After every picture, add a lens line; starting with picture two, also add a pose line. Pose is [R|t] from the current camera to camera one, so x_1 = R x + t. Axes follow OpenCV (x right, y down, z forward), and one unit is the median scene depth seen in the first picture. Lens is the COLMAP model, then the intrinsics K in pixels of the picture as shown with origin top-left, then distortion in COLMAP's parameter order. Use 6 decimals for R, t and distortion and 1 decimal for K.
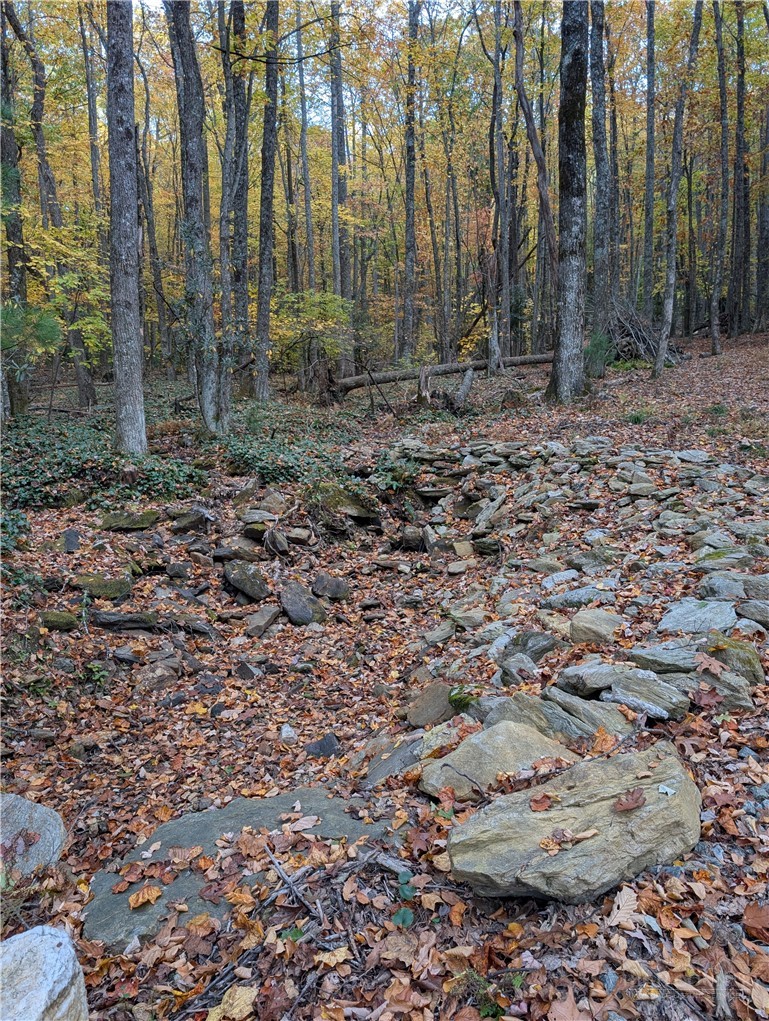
lens RADIAL K [[727.9, 0, 389.2], [0, 727.9, 510.4], [0, 0, 1]] dist [0.026532, -0.020906]
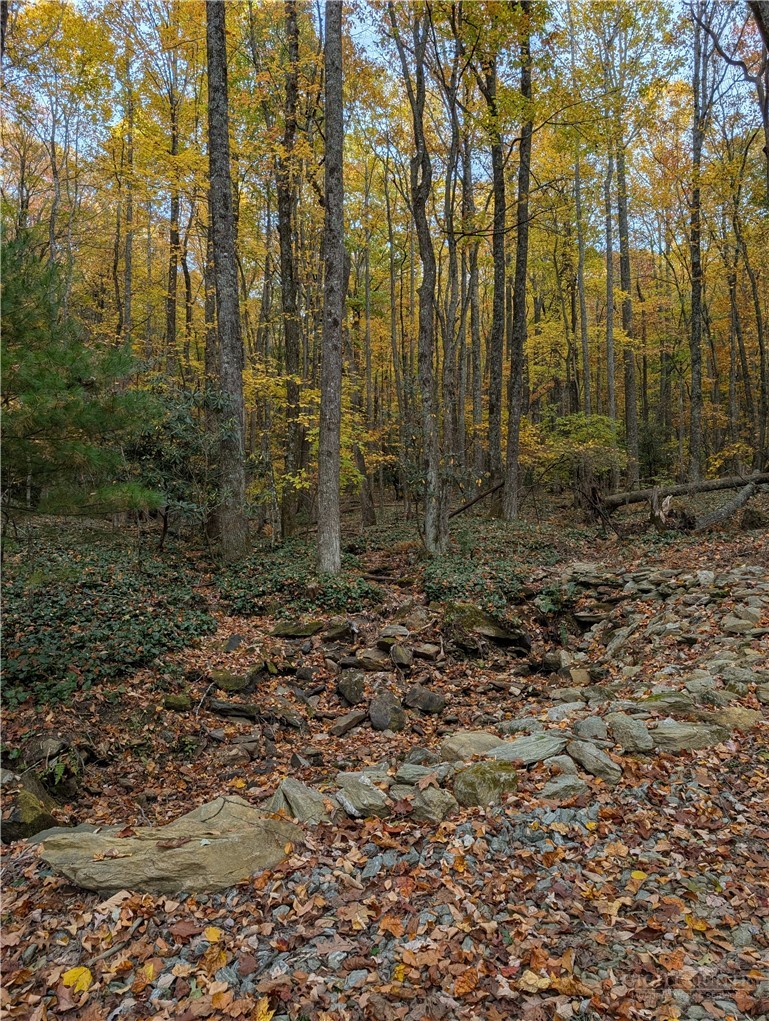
lens RADIAL K [[727.9, 0, 386.5], [0, 727.9, 514.9], [0, 0, 1]] dist [0.026532, -0.020906]
pose [[0.901098, -0.012565, -0.433433, 0.309956], [-0.050809, 0.989635, -0.134320, -0.019292], [0.430628, 0.143058, 0.891119, -0.051057]]
